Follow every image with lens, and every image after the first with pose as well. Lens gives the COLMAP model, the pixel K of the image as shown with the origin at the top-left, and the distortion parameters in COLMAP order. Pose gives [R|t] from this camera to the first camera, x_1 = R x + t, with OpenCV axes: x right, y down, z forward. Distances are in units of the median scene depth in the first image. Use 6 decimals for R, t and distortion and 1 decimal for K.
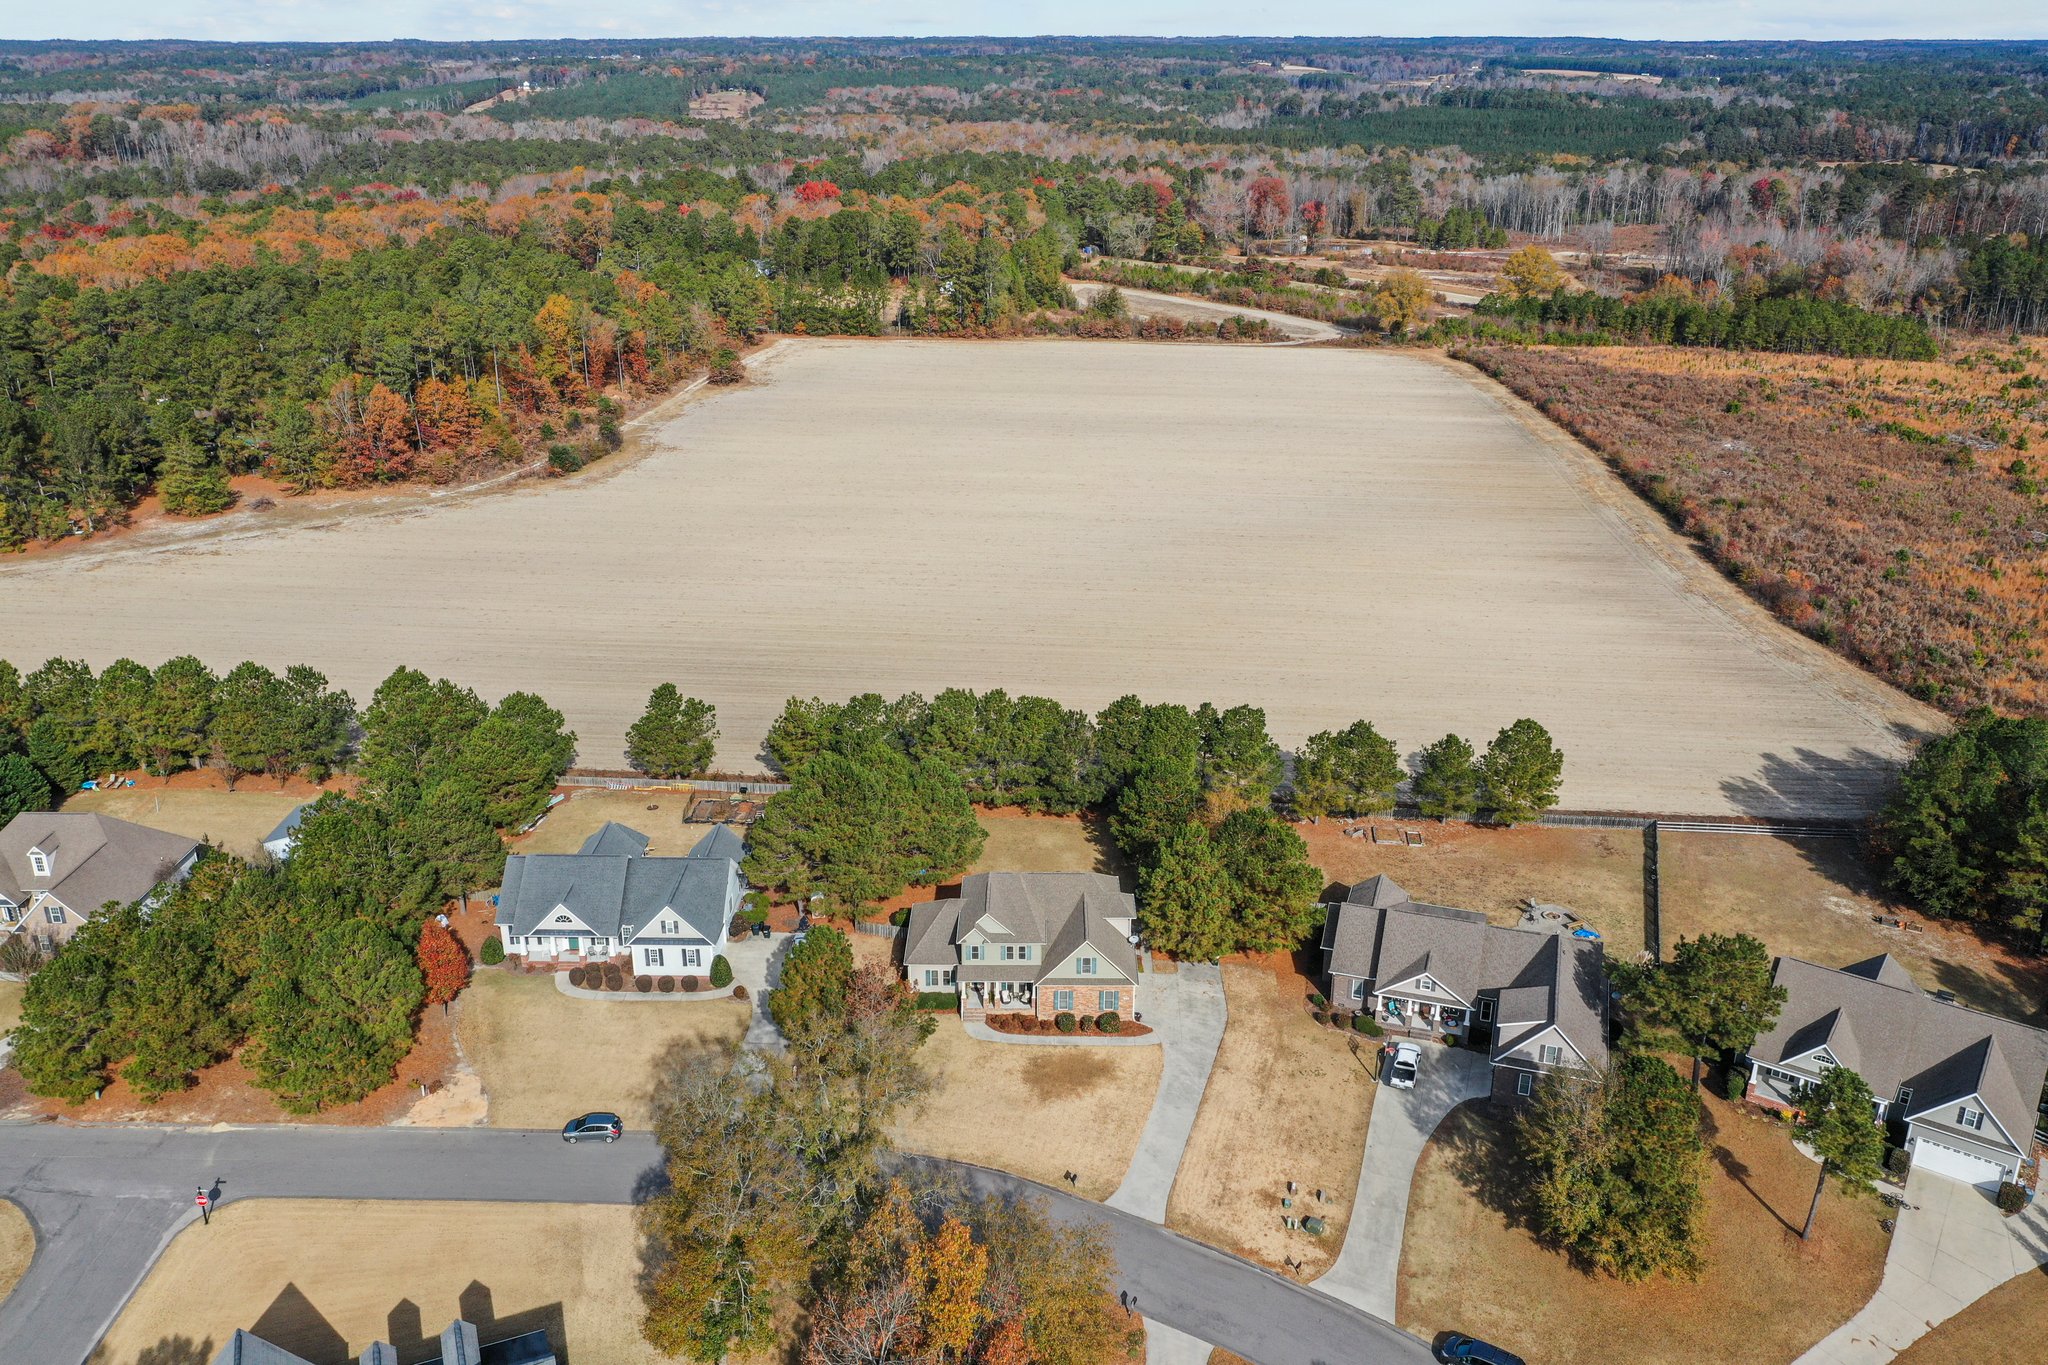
lens RADIAL K [[1634.6, 0, 1024.0], [0, 1634.6, 682.5], [0, 0, 1]] dist [-0.002975, 0.006292]
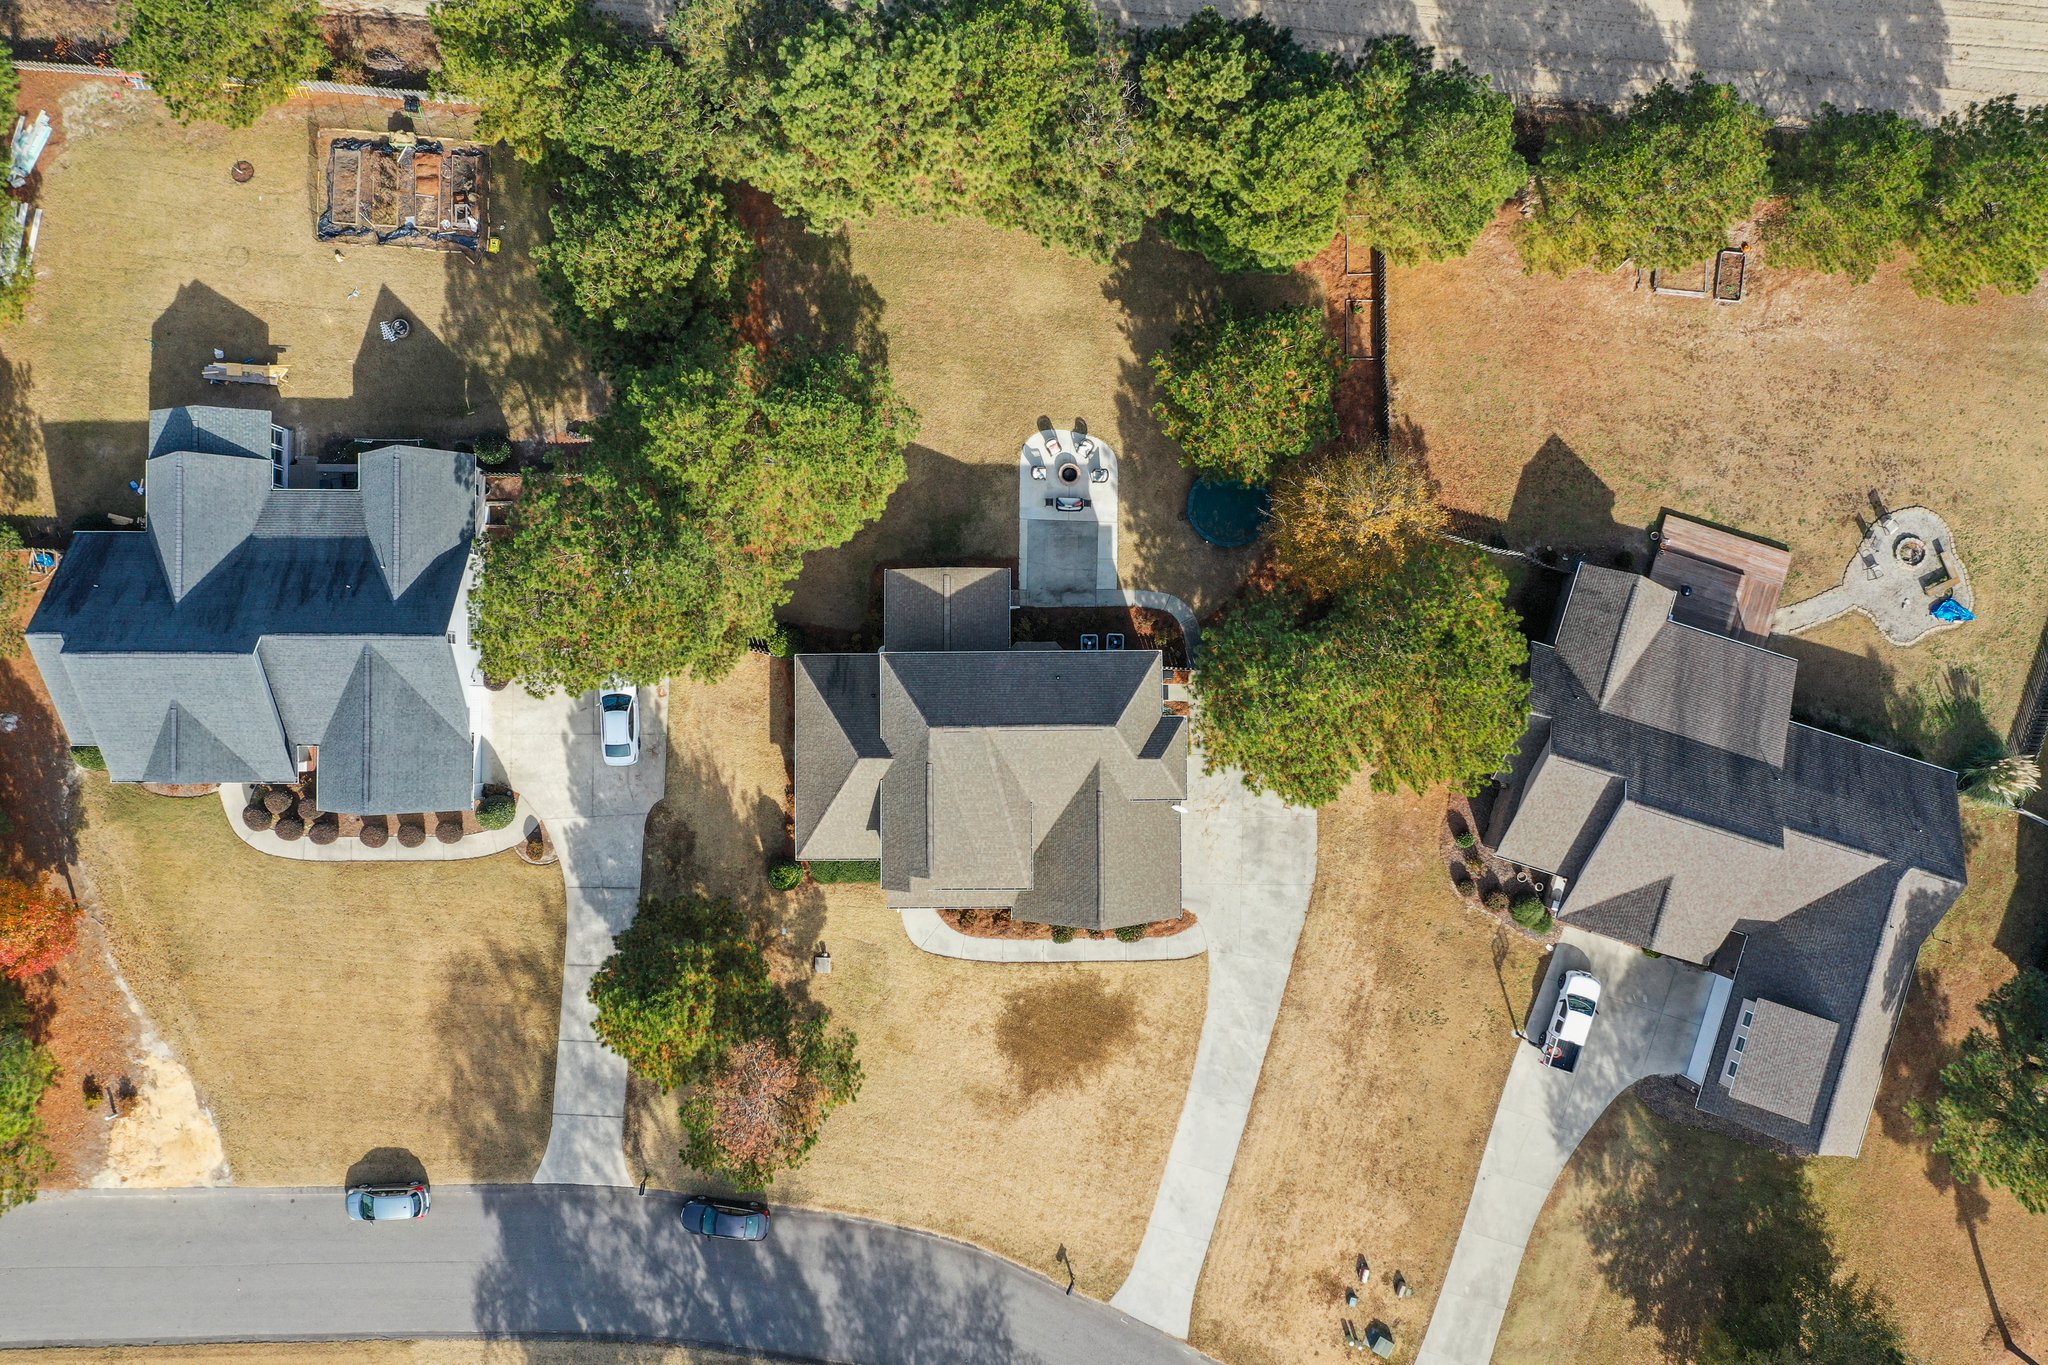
lens RADIAL K [[1634.6, 0, 1024.0], [0, 1634.6, 682.5], [0, 0, 1]] dist [-0.002975, 0.006292]
pose [[0.999775, -0.017041, 0.012665, 0.003645], [-0.005258, 0.379213, 0.925294, -0.337698], [-0.020570, -0.925153, 0.379038, 0.683660]]
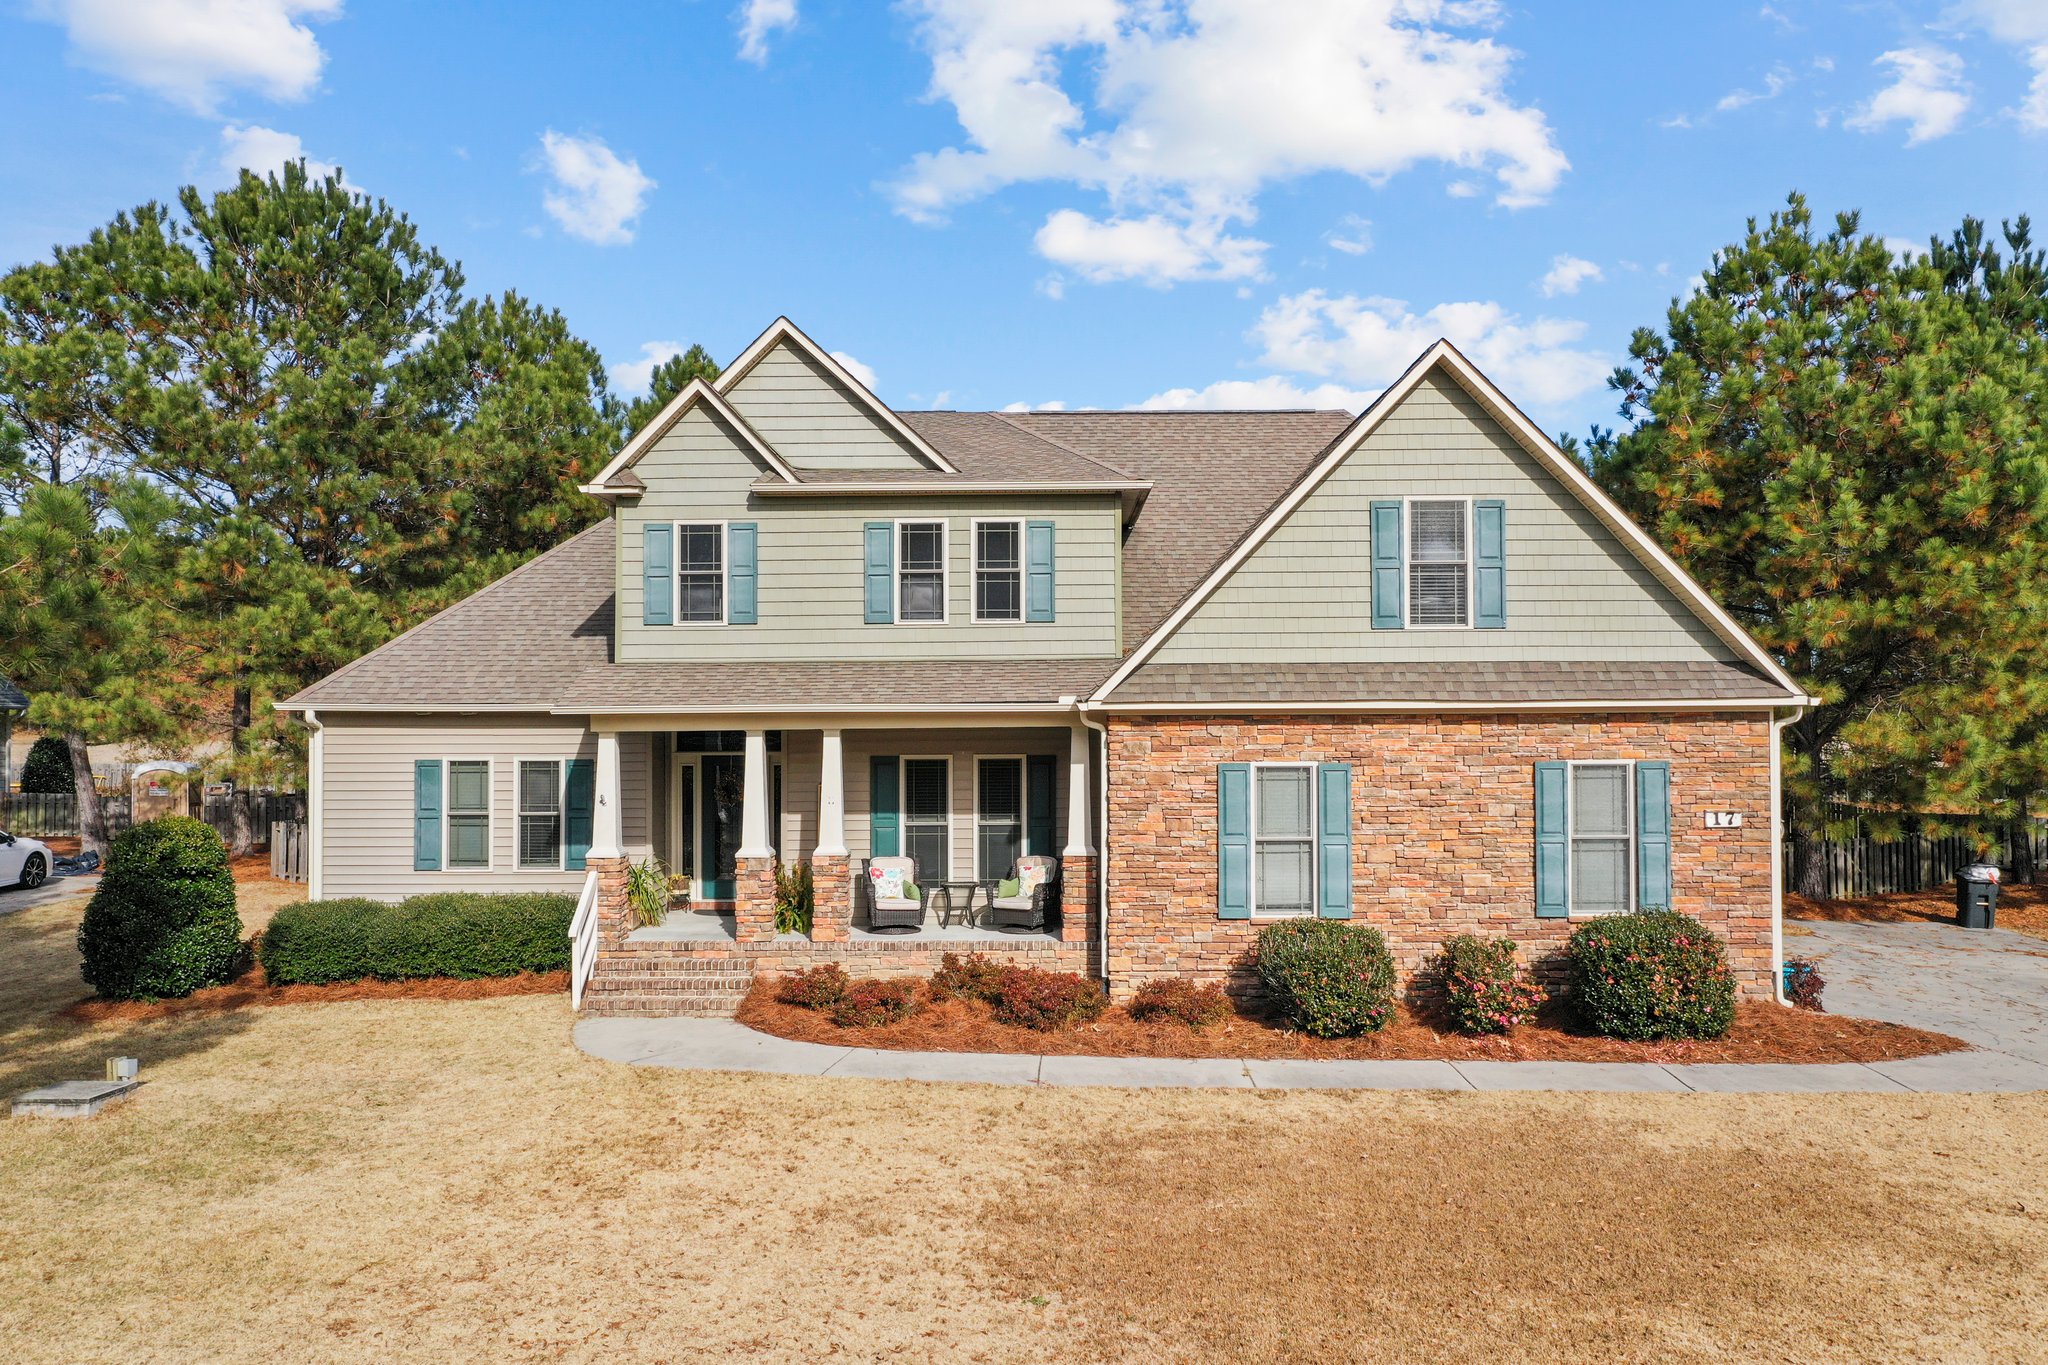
lens RADIAL K [[1620.3, 0, 1024.0], [0, 1620.3, 682.5], [0, 0, 1]] dist [-0.002149, -0.002743]
pose [[0.999760, -0.005377, -0.021237, 0.003631], [-0.003221, 0.922802, -0.385261, 0.190952], [0.021669, 0.385237, 0.922563, 0.701306]]
